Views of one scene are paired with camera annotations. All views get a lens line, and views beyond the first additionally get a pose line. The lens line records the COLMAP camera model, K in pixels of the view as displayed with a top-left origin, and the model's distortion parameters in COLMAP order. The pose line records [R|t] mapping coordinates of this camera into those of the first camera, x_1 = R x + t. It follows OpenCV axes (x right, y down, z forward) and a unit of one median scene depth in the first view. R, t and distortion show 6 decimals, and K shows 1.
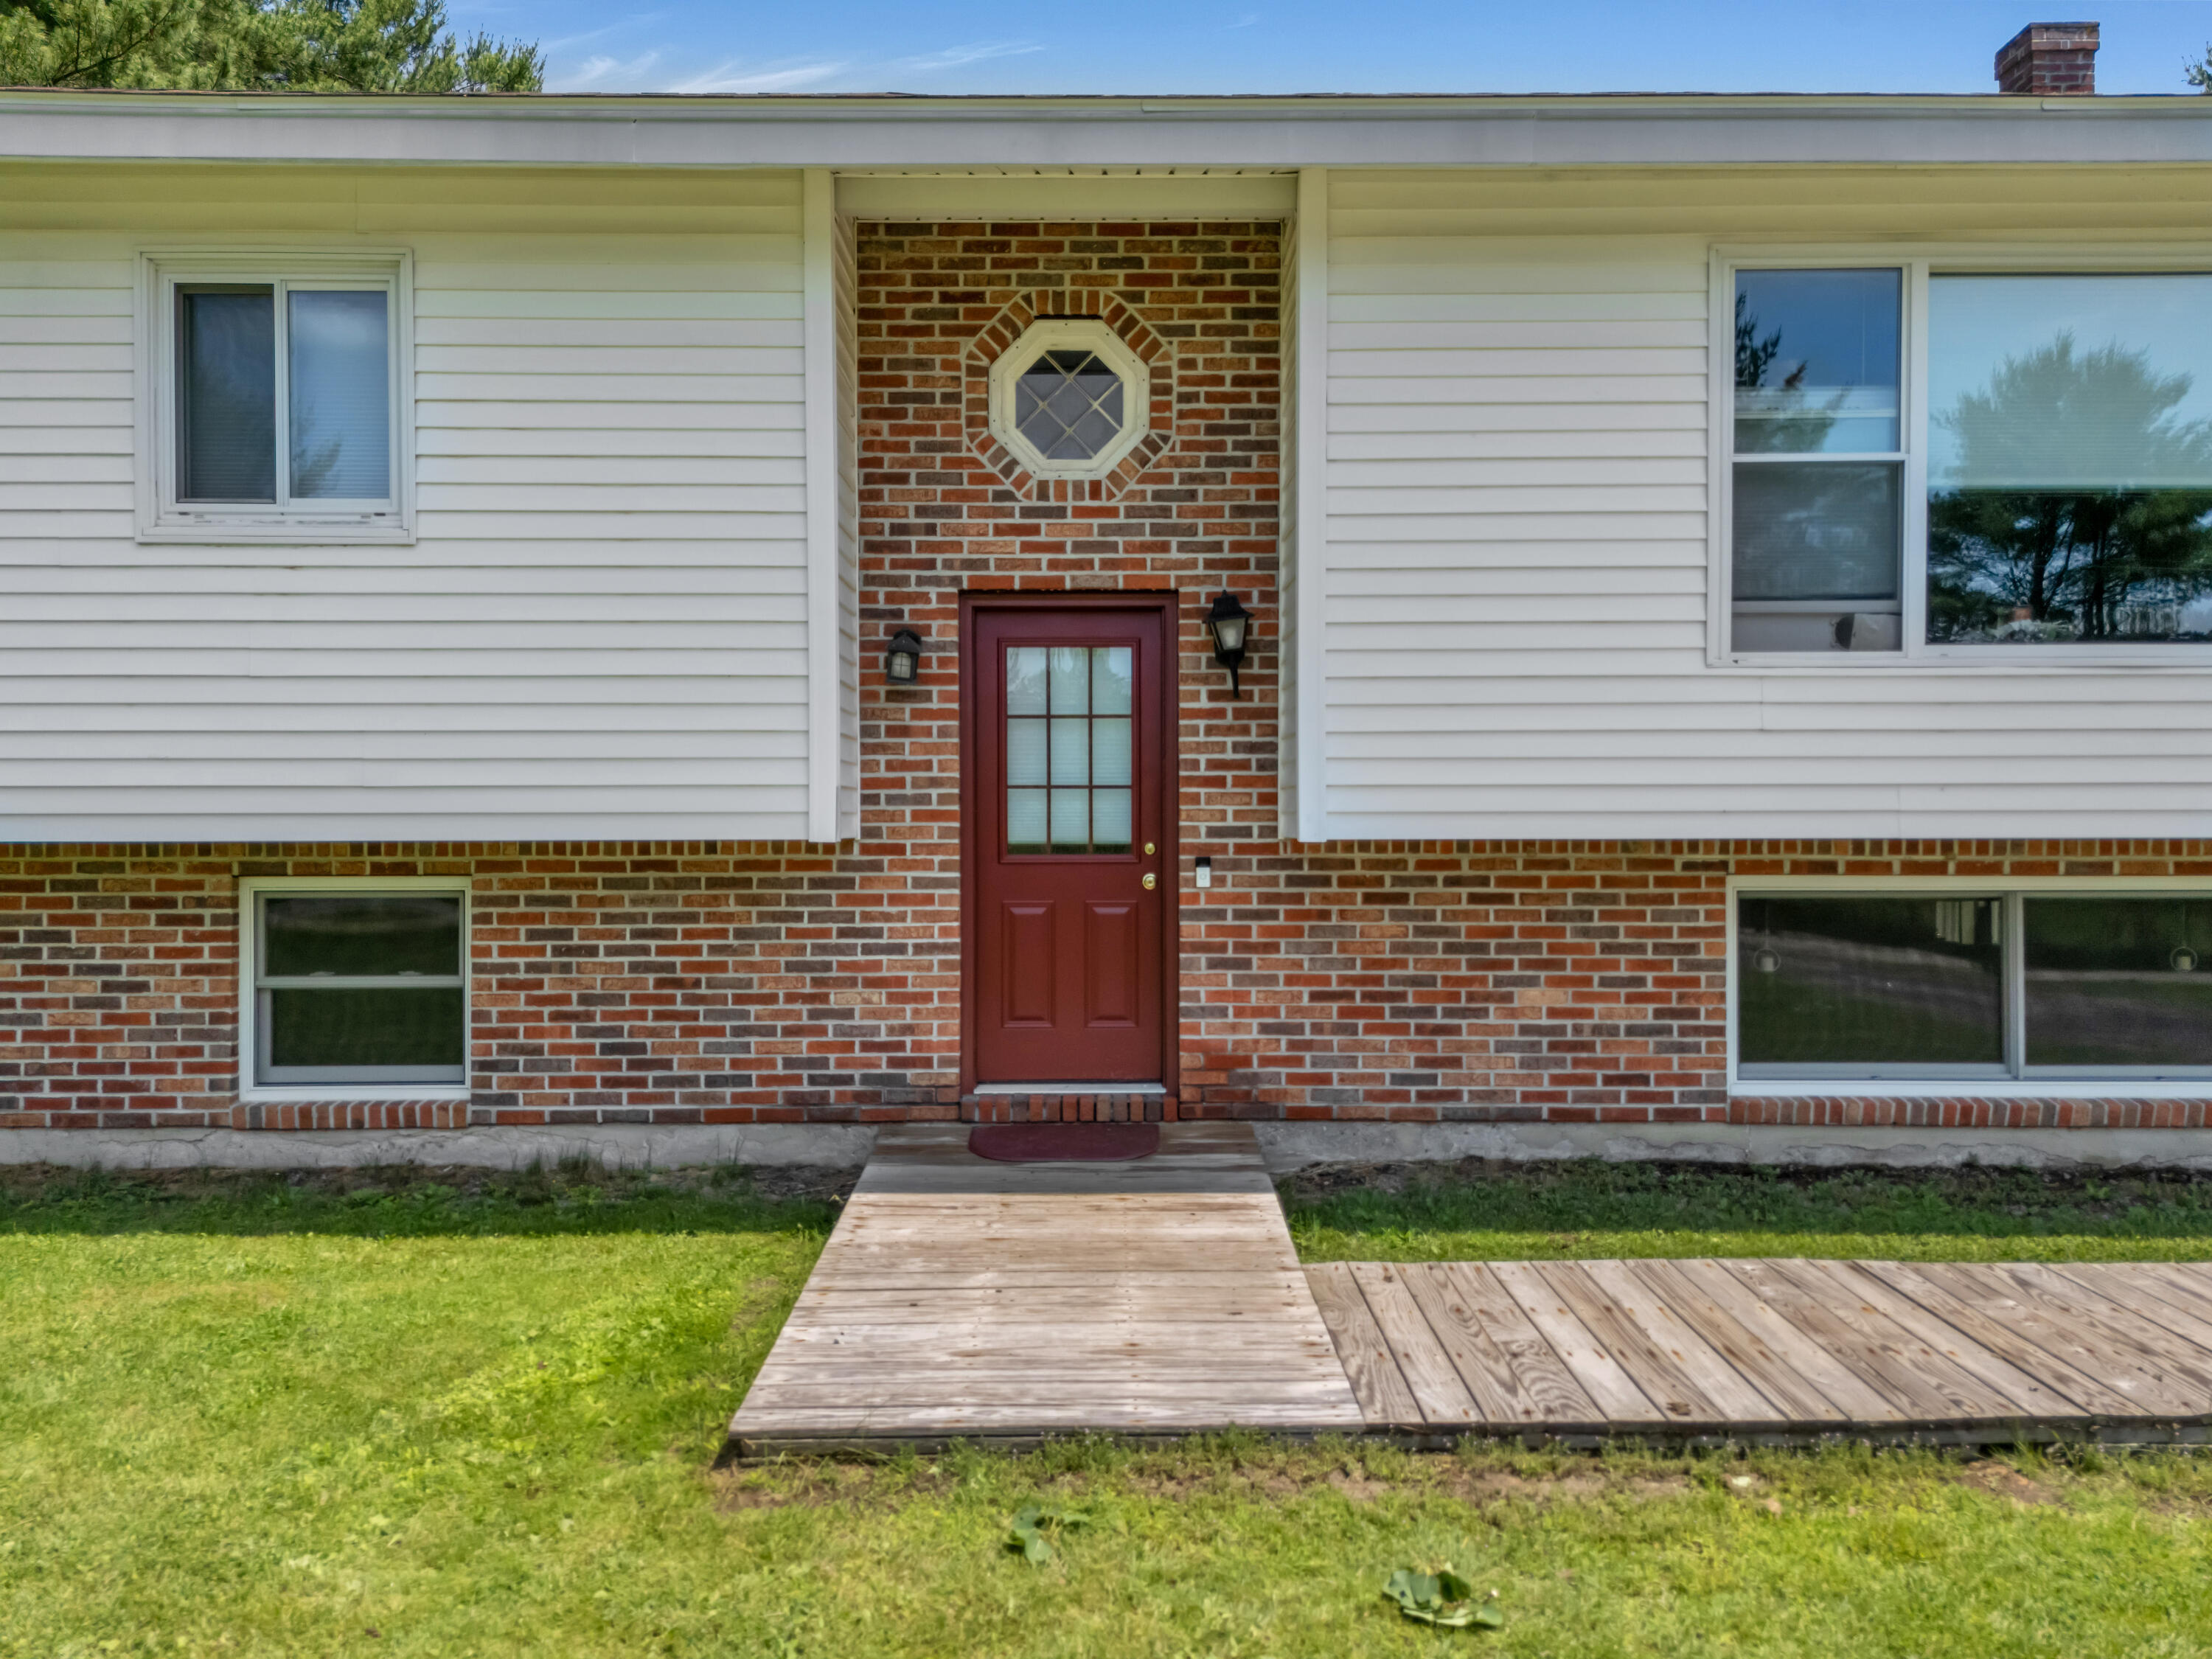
lens RADIAL K [[1619.2, 0, 1099.8], [0, 1619.2, 822.2], [0, 0, 1]] dist [0.060404, -0.048698]
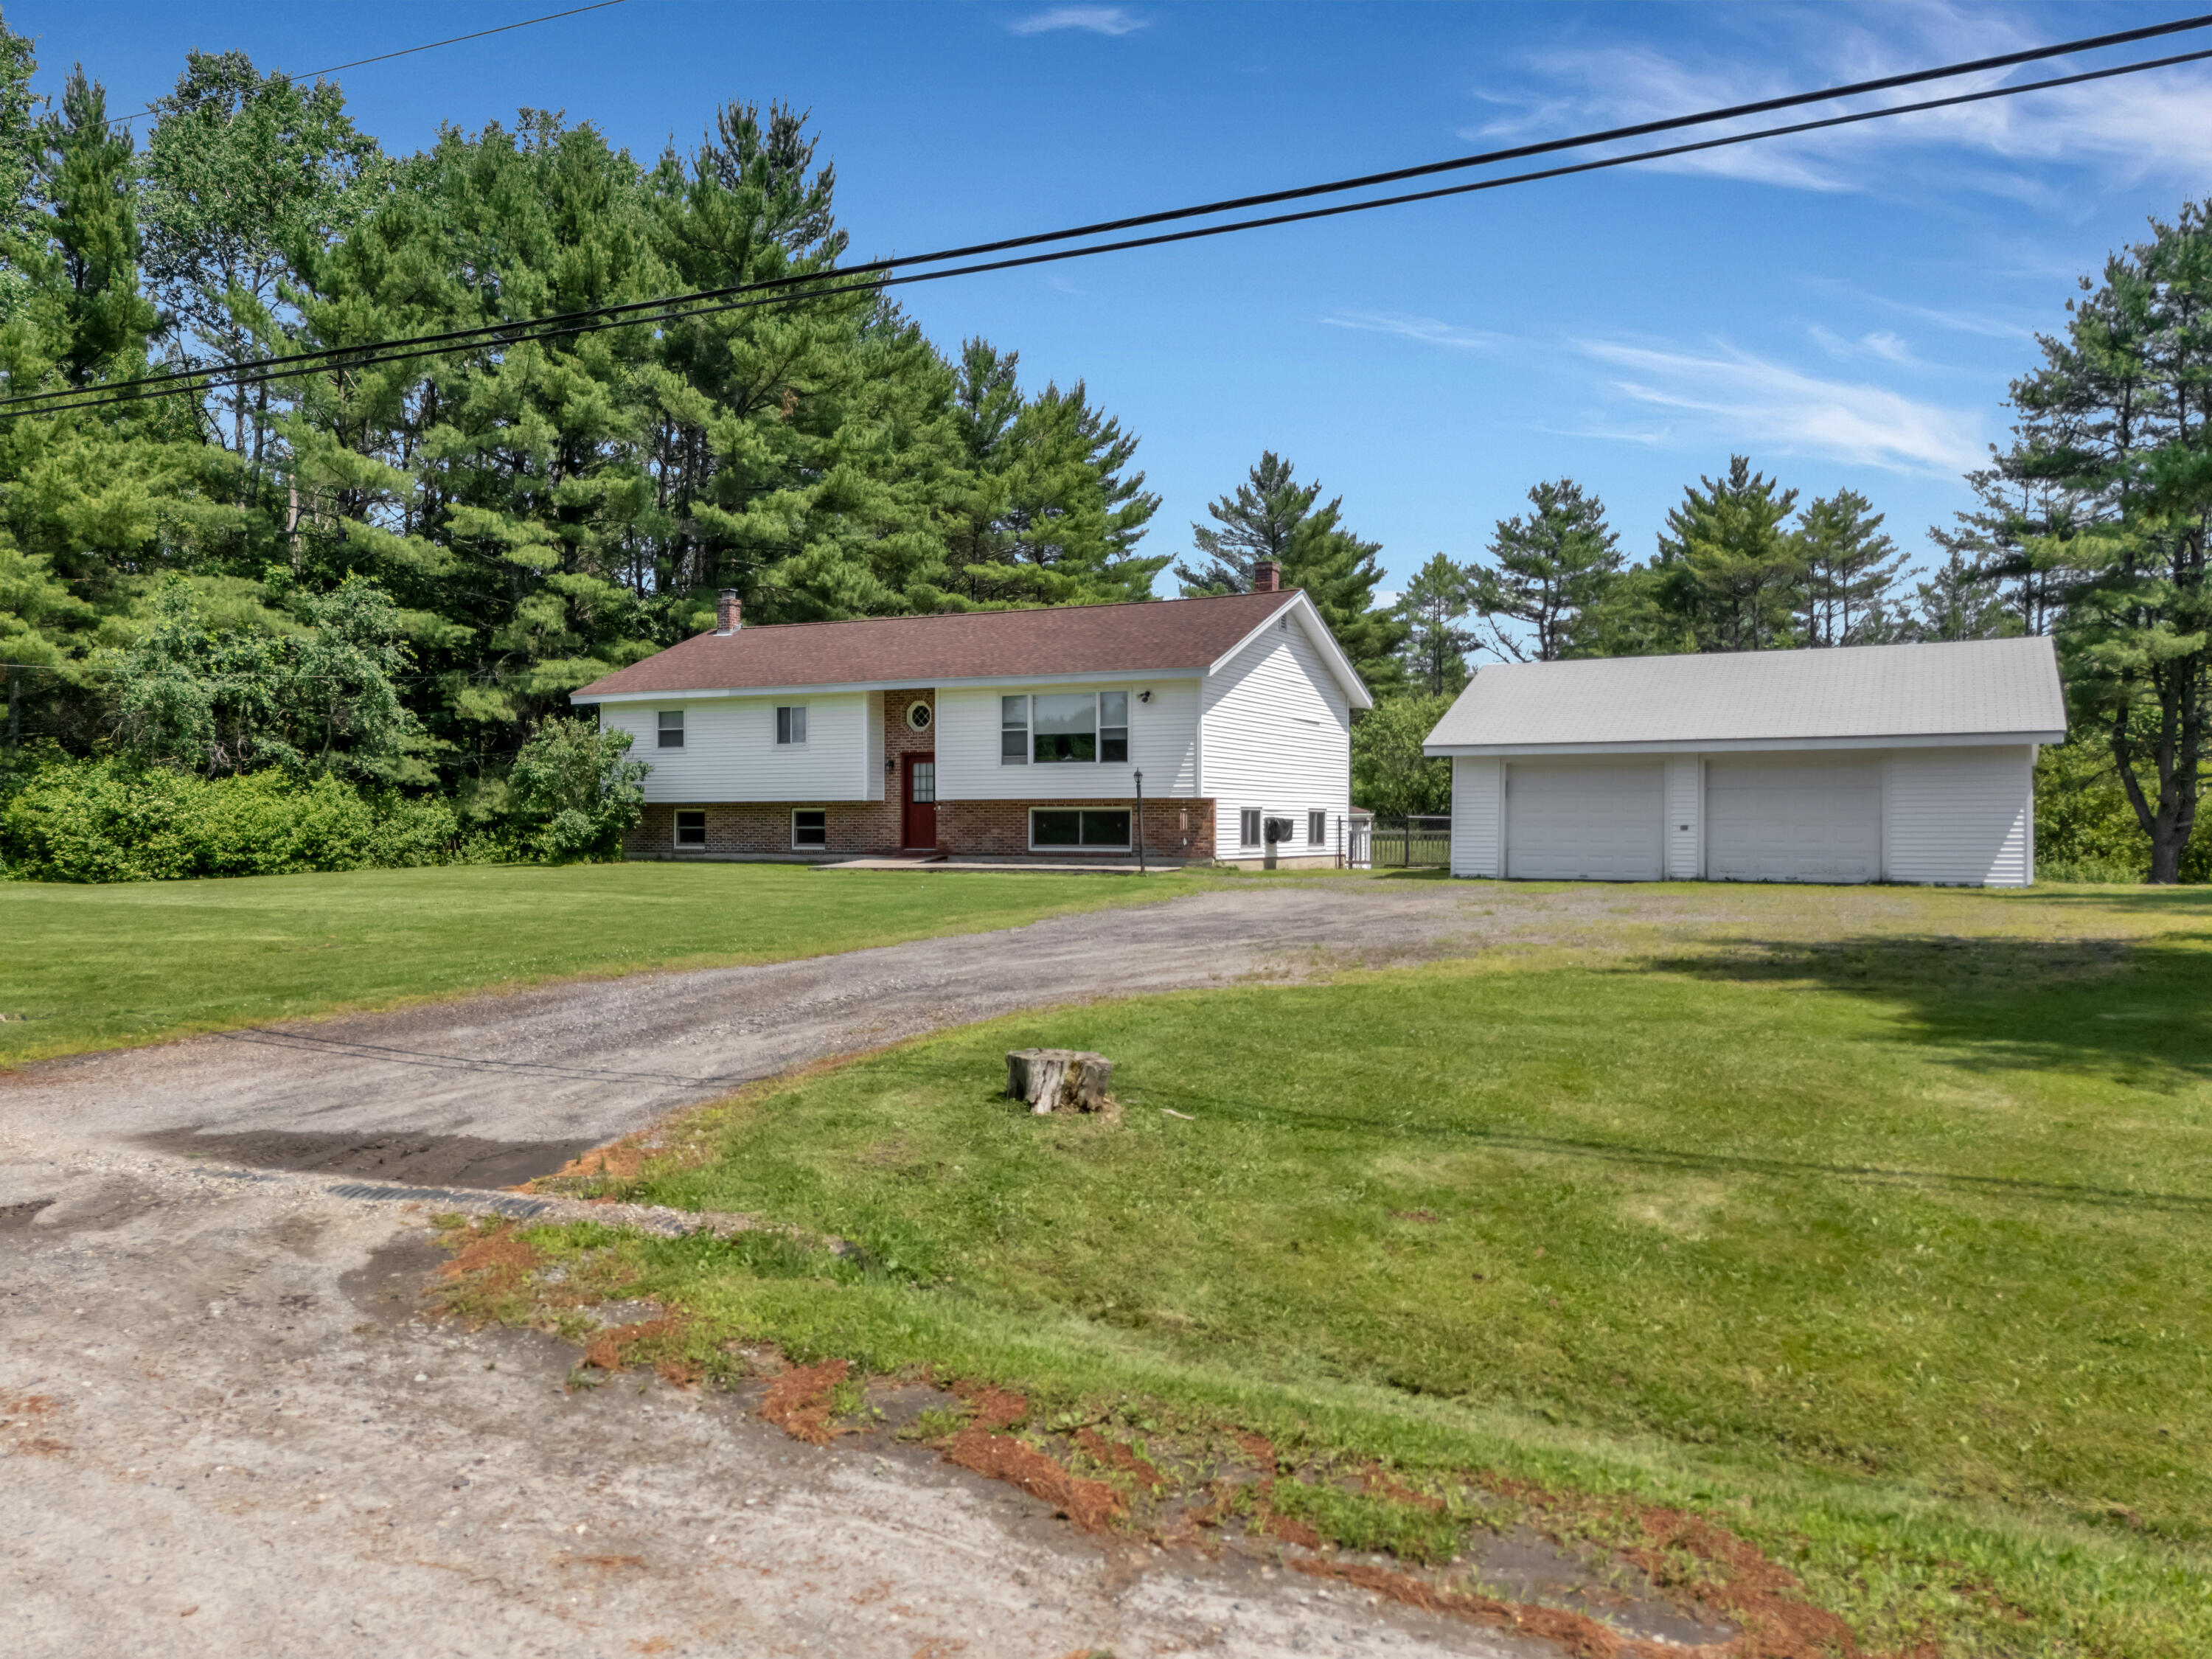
lens RADIAL K [[1619.2, 0, 1119.2], [0, 1619.2, 820.7], [0, 0, 1]] dist [0.060404, -0.048698]
pose [[0.889393, 0.000453, -0.457143, 2.939403], [-0.007782, 0.999870, -0.014150, 0.144862], [0.457077, 0.016142, 0.889281, -3.335686]]
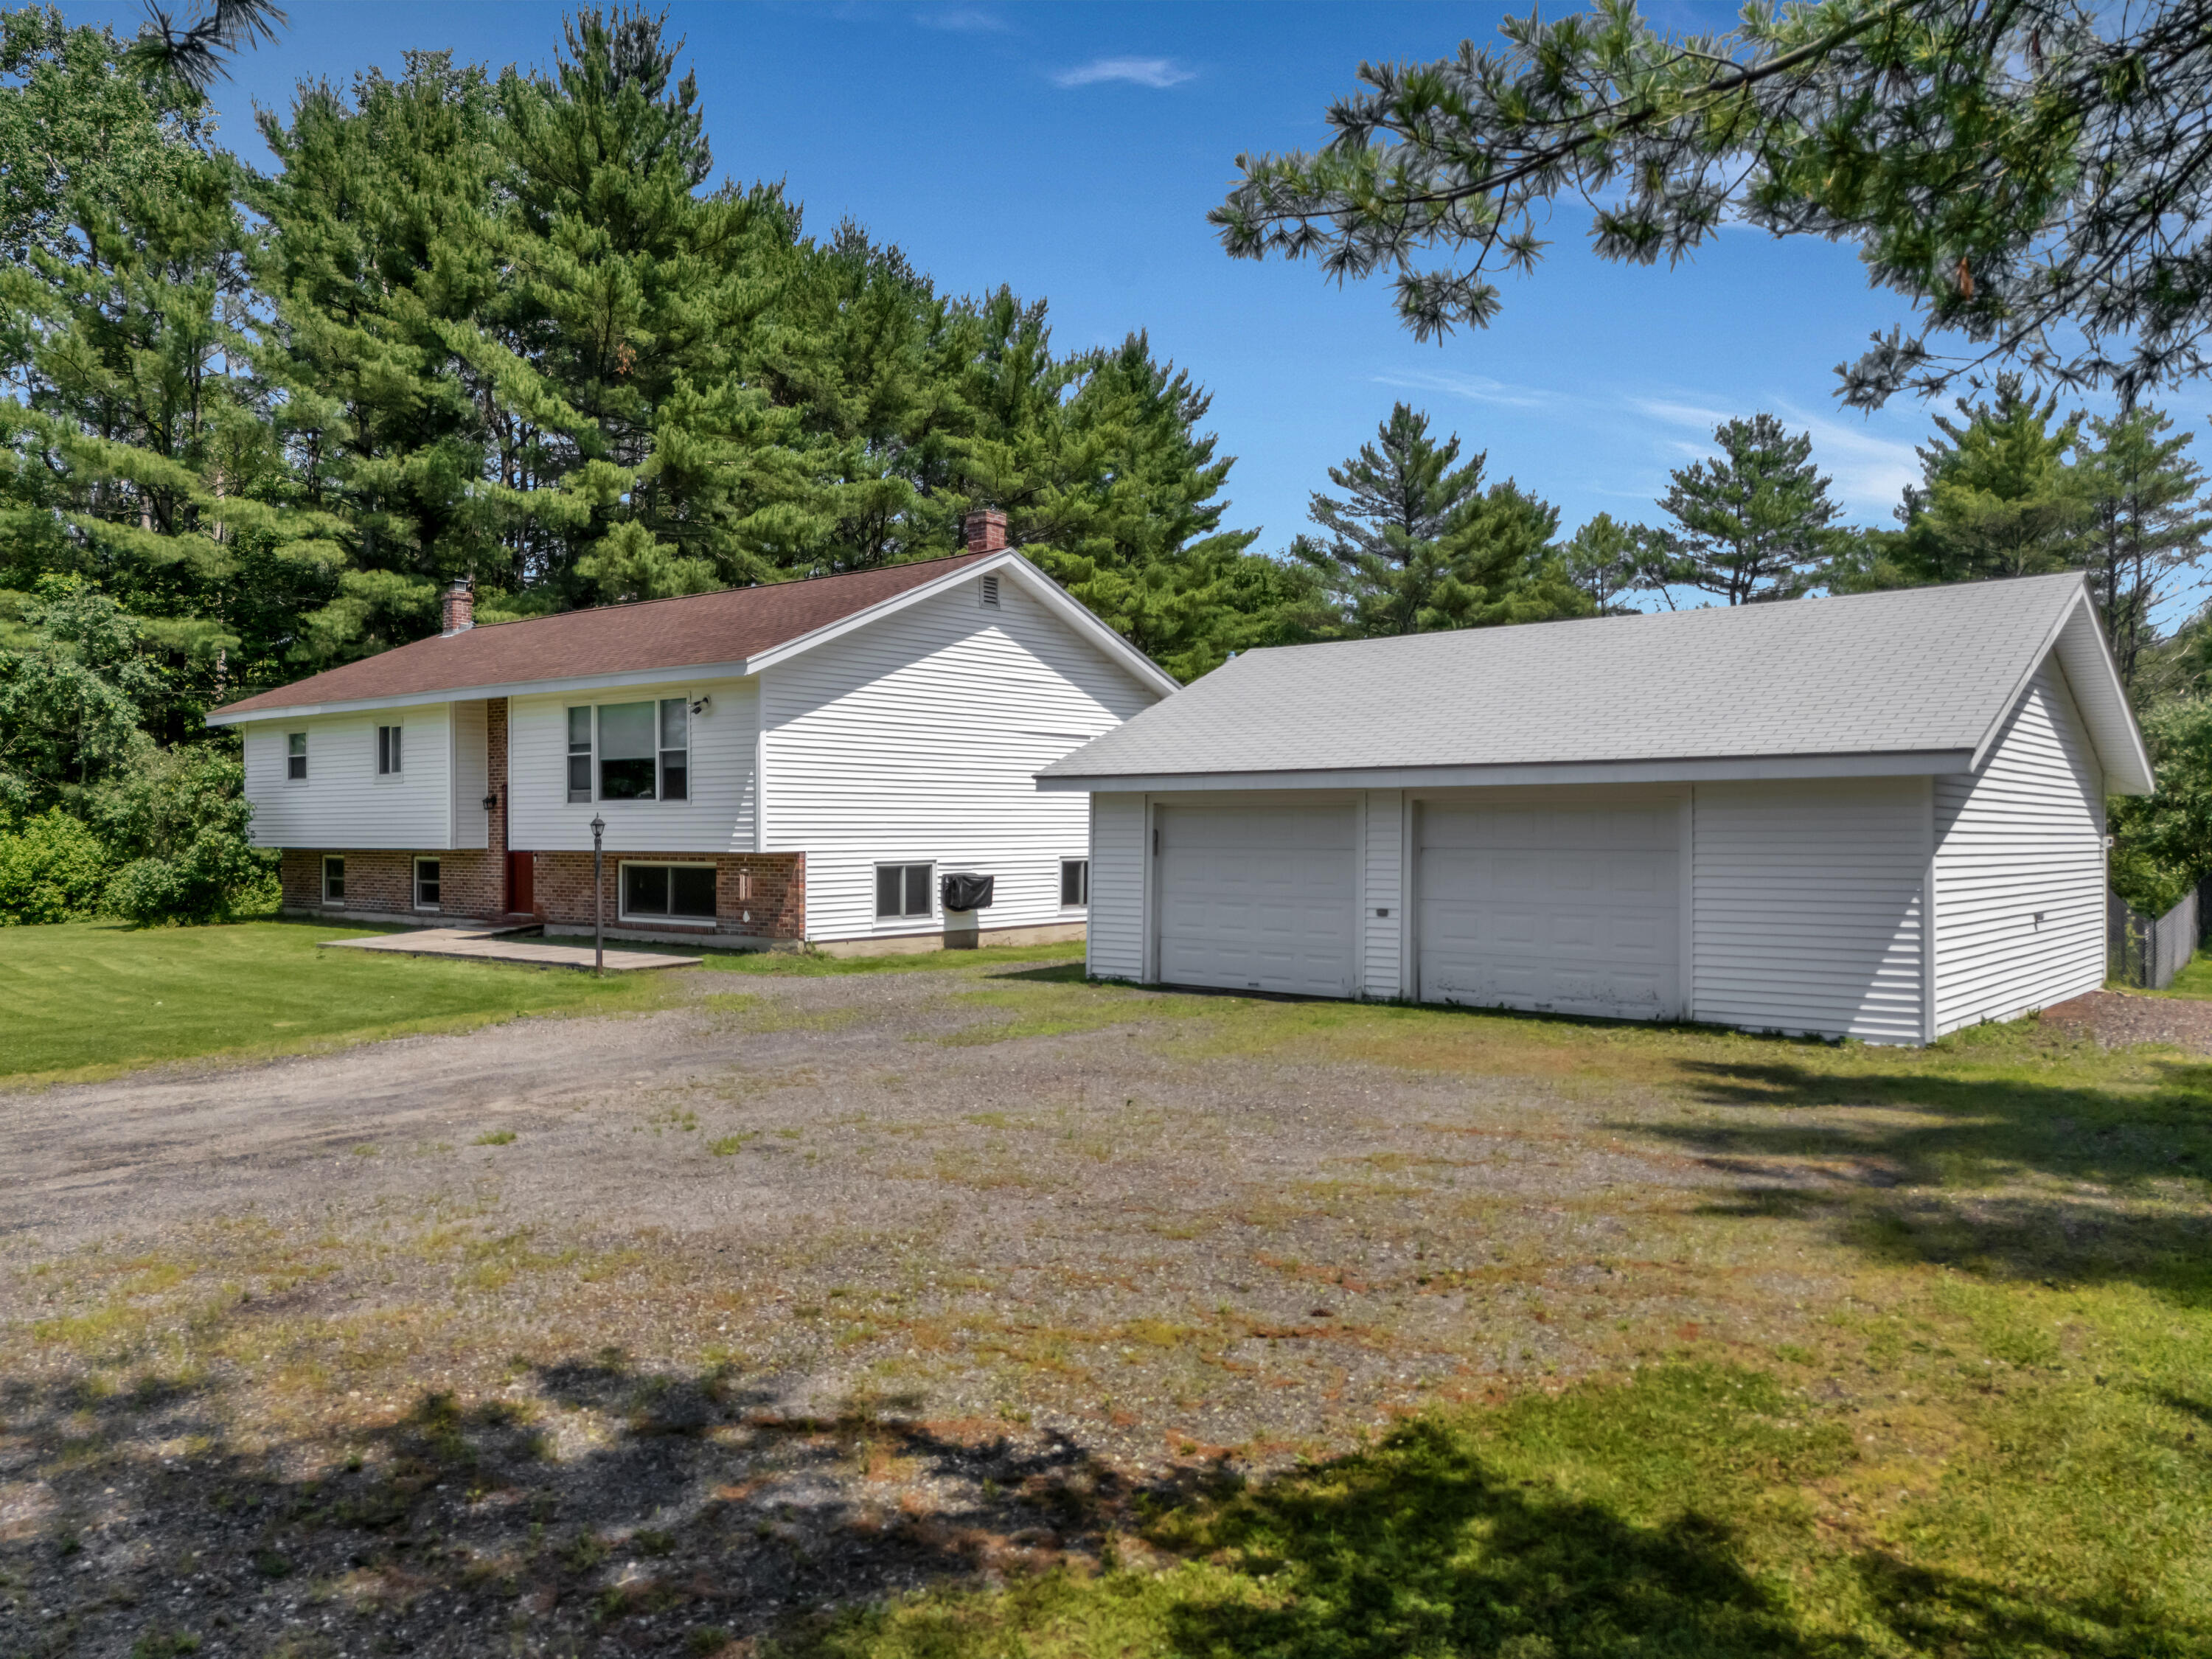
lens RADIAL K [[1619.2, 0, 1126.9], [0, 1619.2, 821.6], [0, 0, 1]] dist [0.060404, -0.048698]
pose [[0.770344, -0.002508, -0.637623, 3.607192], [-0.006213, 0.999915, -0.011439, -0.019040], [0.637598, 0.012774, 0.770263, -1.084742]]
